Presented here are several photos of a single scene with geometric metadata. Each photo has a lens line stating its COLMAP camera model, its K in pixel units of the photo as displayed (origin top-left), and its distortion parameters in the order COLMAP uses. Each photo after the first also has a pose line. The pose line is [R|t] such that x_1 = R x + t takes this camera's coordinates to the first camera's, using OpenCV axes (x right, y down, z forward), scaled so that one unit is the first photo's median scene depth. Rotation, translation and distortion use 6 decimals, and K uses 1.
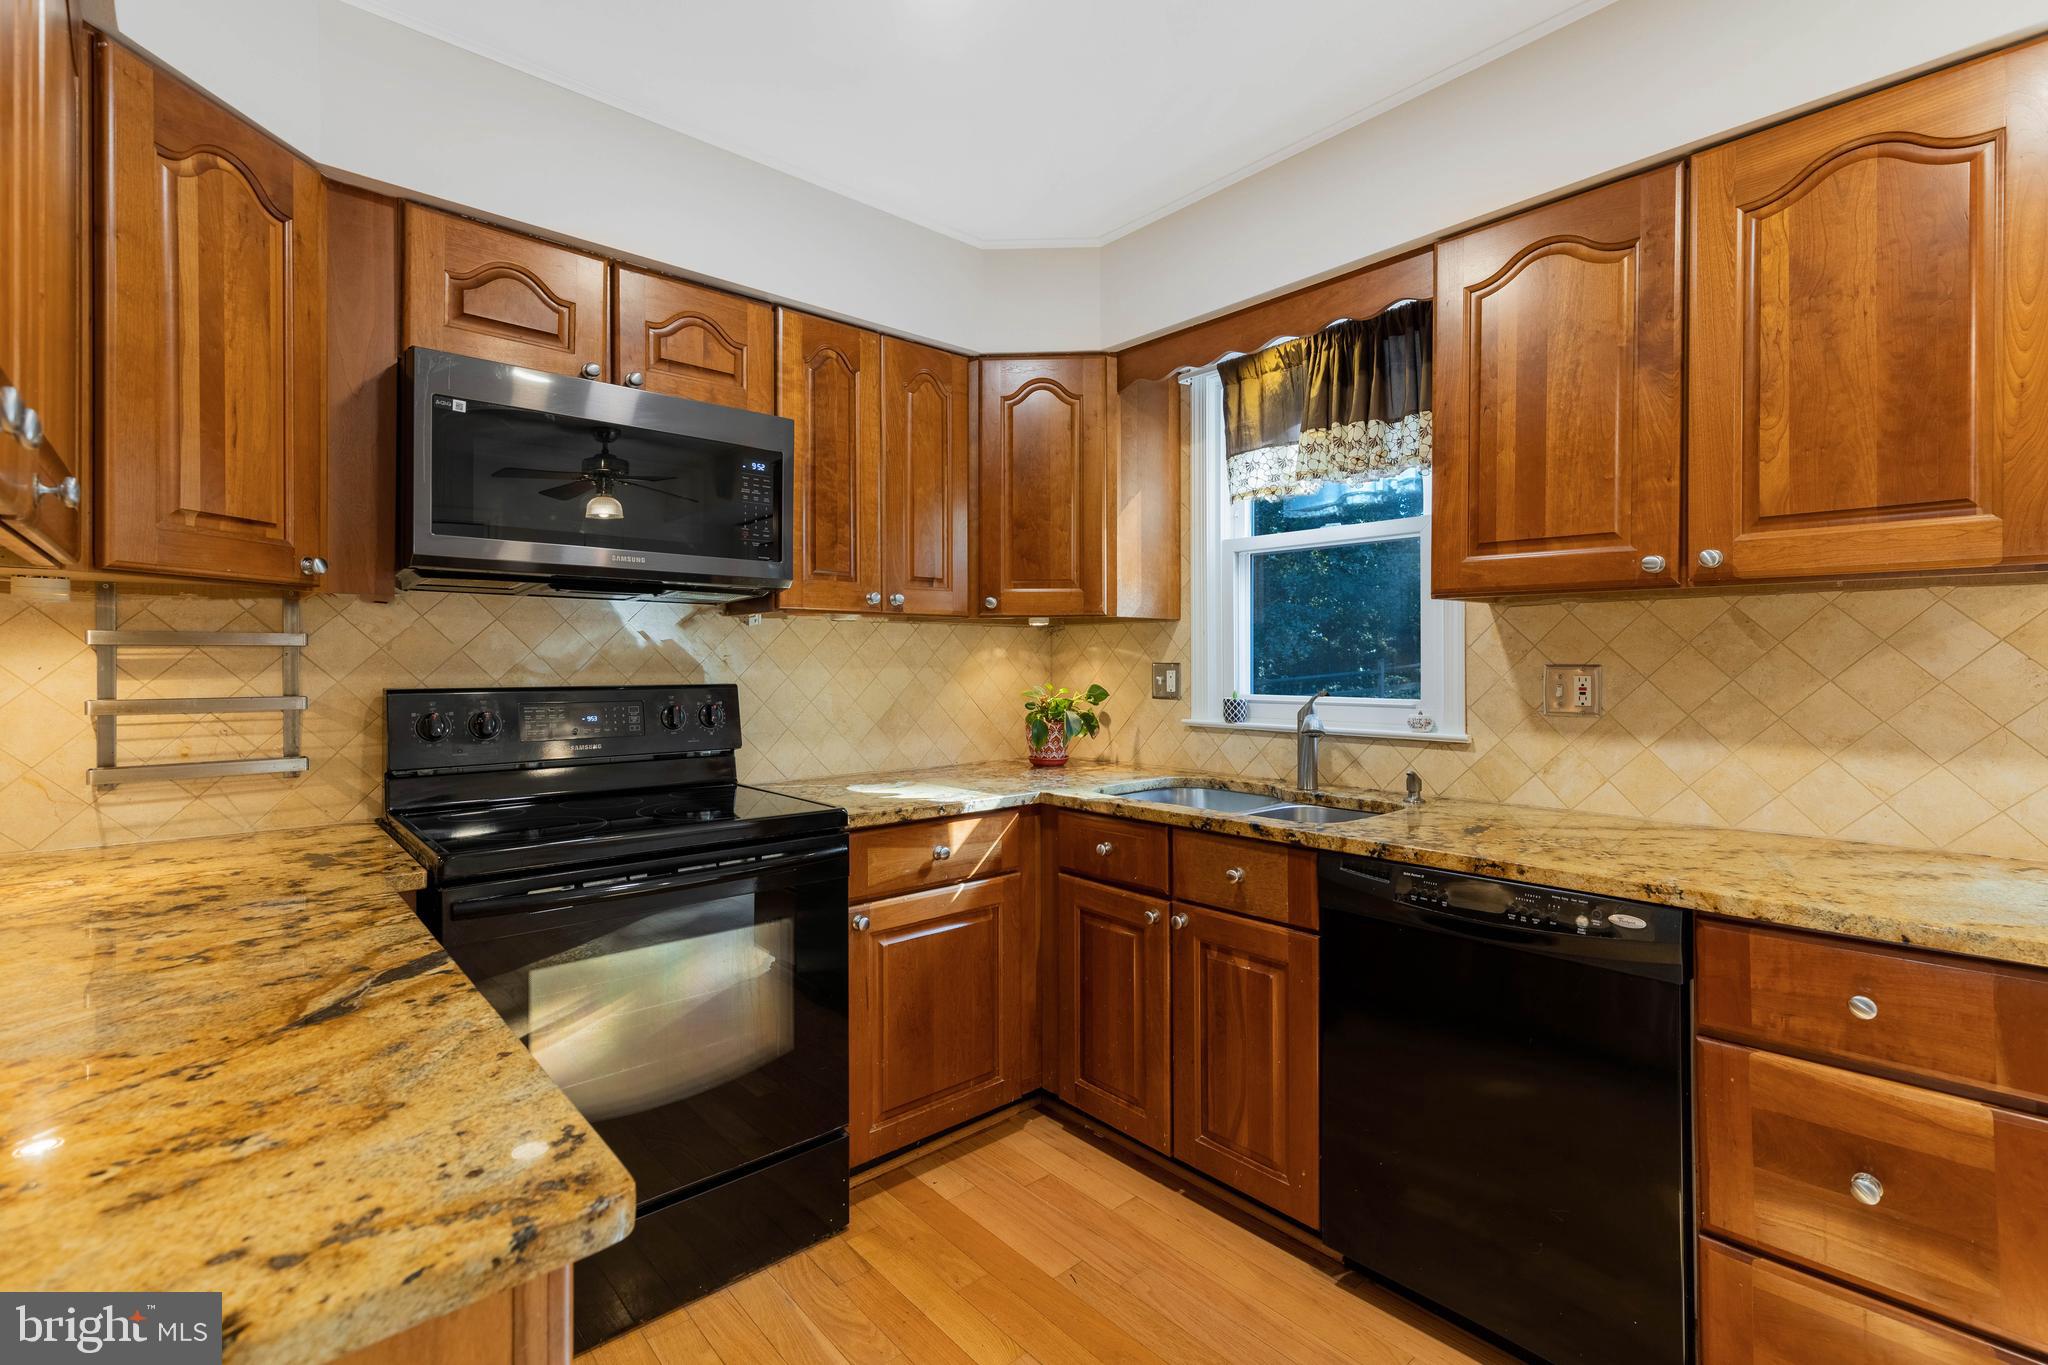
lens RADIAL K [[922.6, 0, 1032.5], [0, 922.6, 662.4], [0, 0, 1]] dist [0.012319, -0.002382]
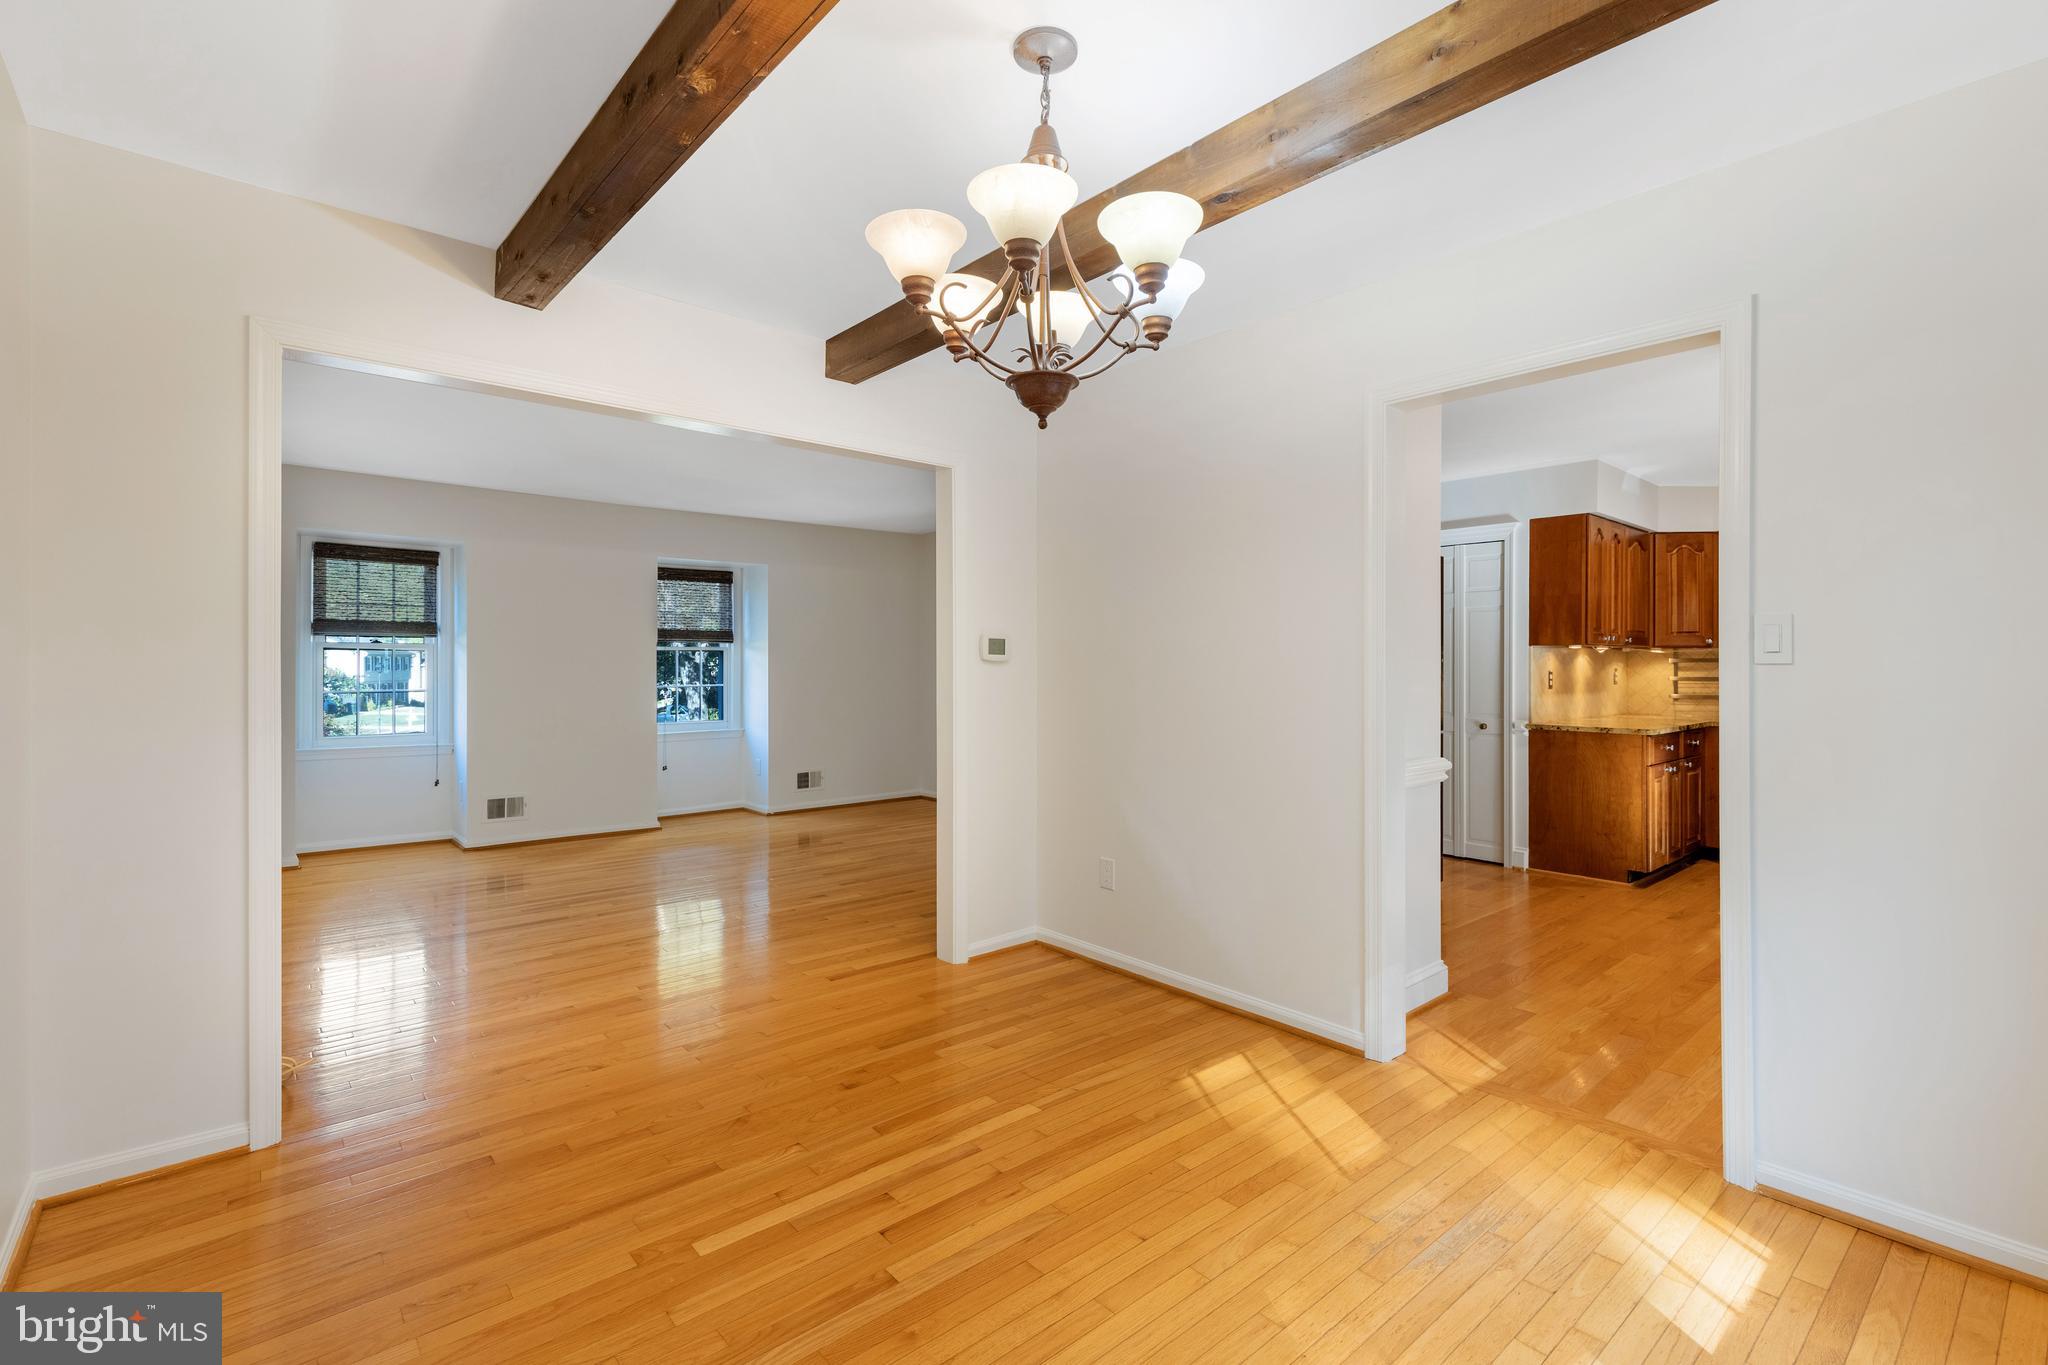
lens RADIAL K [[922.6, 0, 1036.8], [0, 922.6, 664.2], [0, 0, 1]] dist [0.012319, -0.002382]
pose [[-0.001627, 0.001715, -0.999997, 2.665161], [-0.001709, 0.999997, 0.001717, -0.012861], [0.999997, 0.001712, -0.001624, -1.526322]]
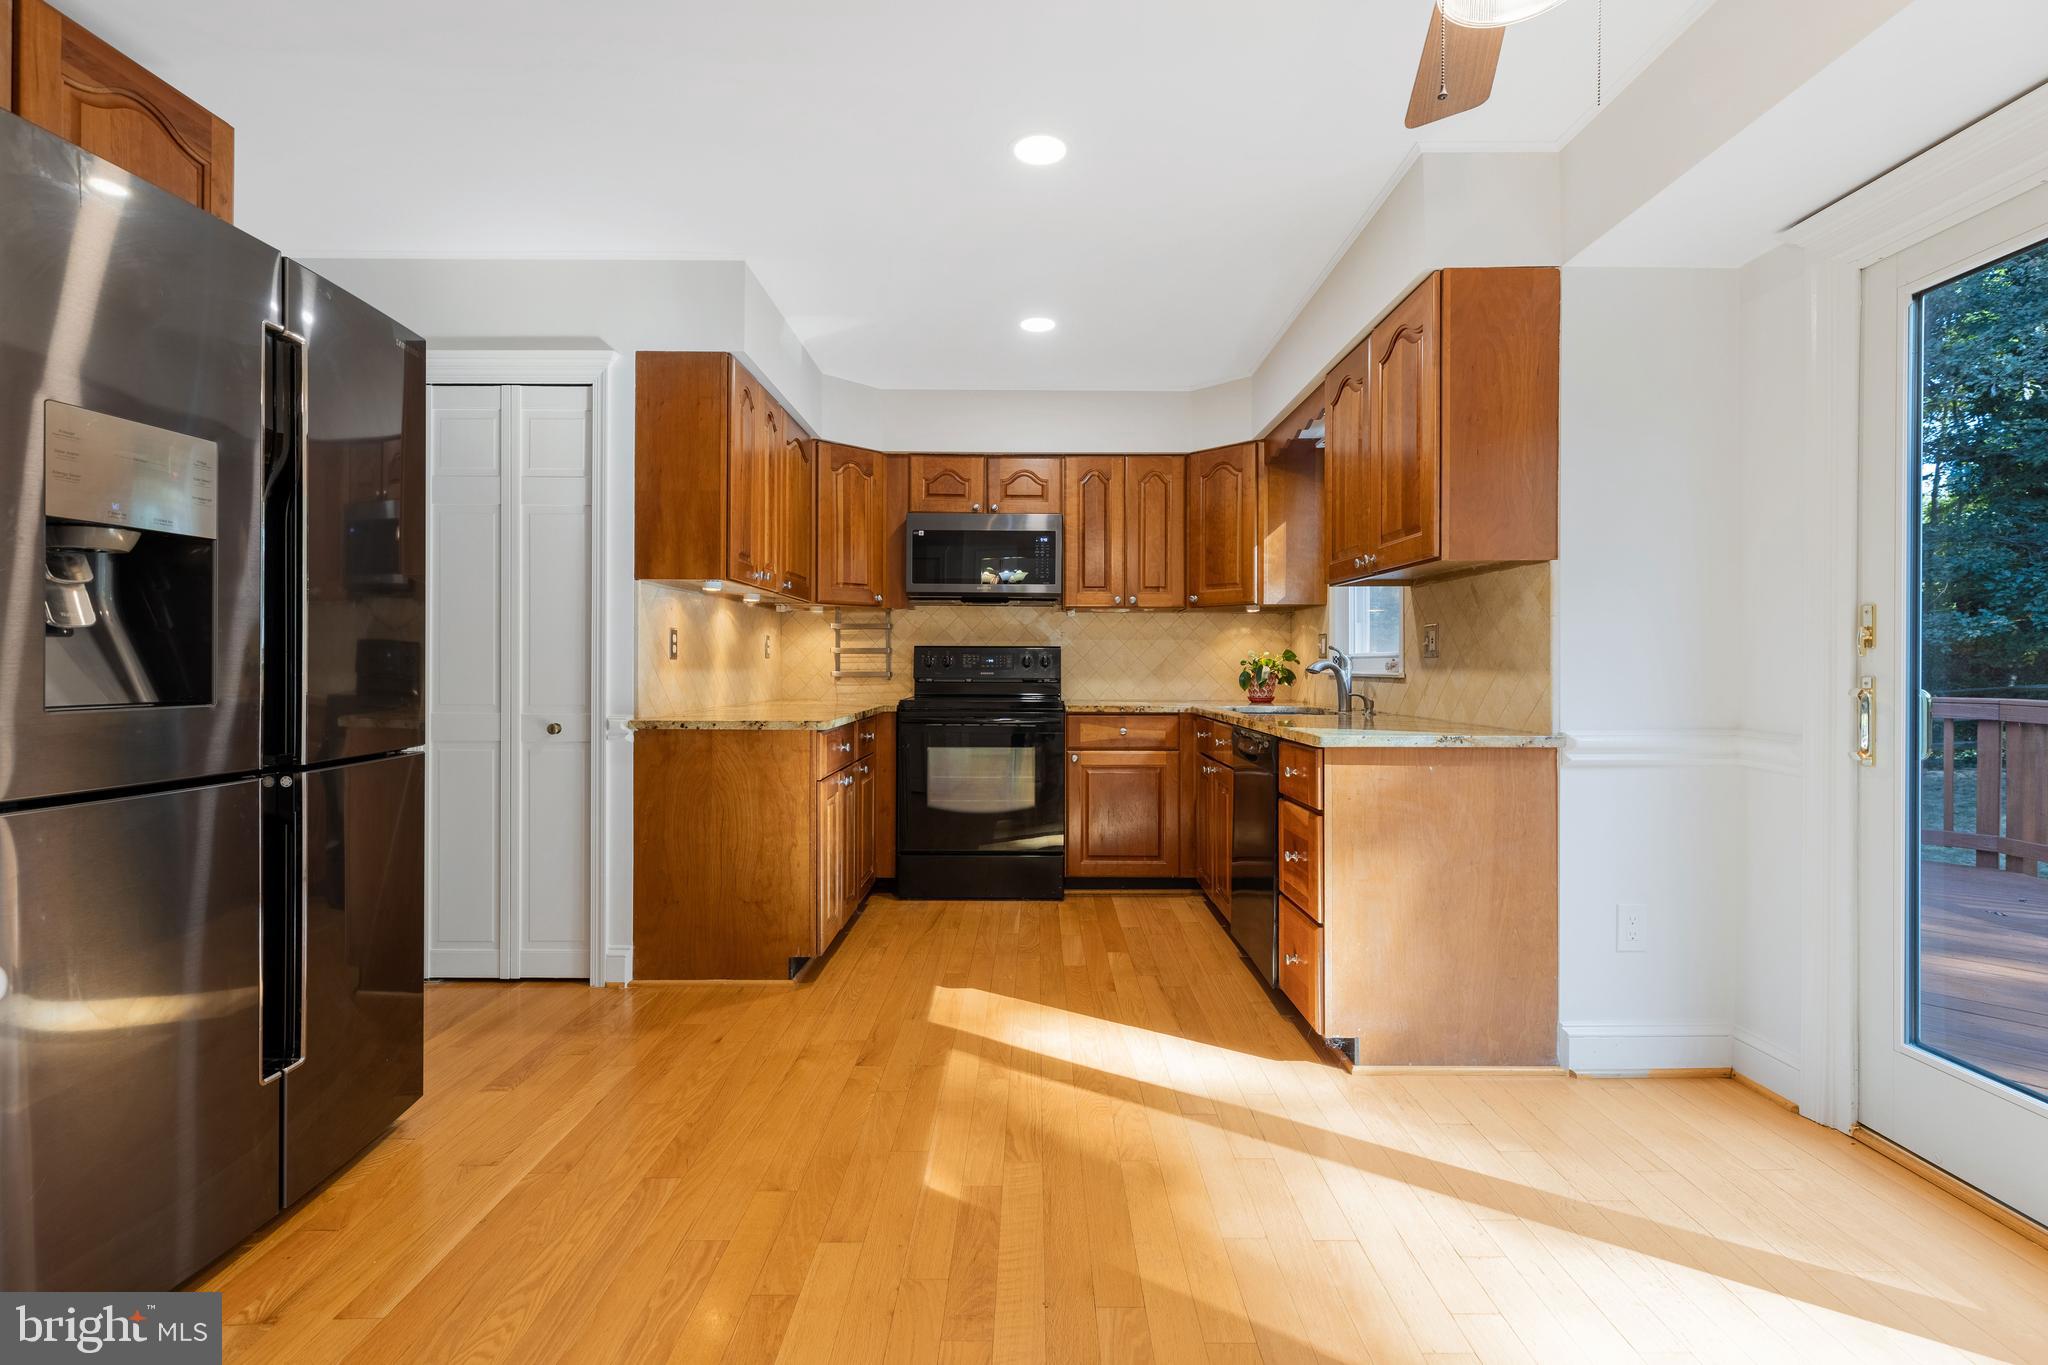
lens RADIAL K [[922.6, 0, 1032.5], [0, 922.6, 664.3], [0, 0, 1]] dist [0.012319, -0.002382]
pose [[0.748323, 0.003202, -0.663327, 1.258549], [-0.004013, 0.999992, 0.000301, 0.082011], [0.663323, 0.002437, 0.748330, -0.680593]]
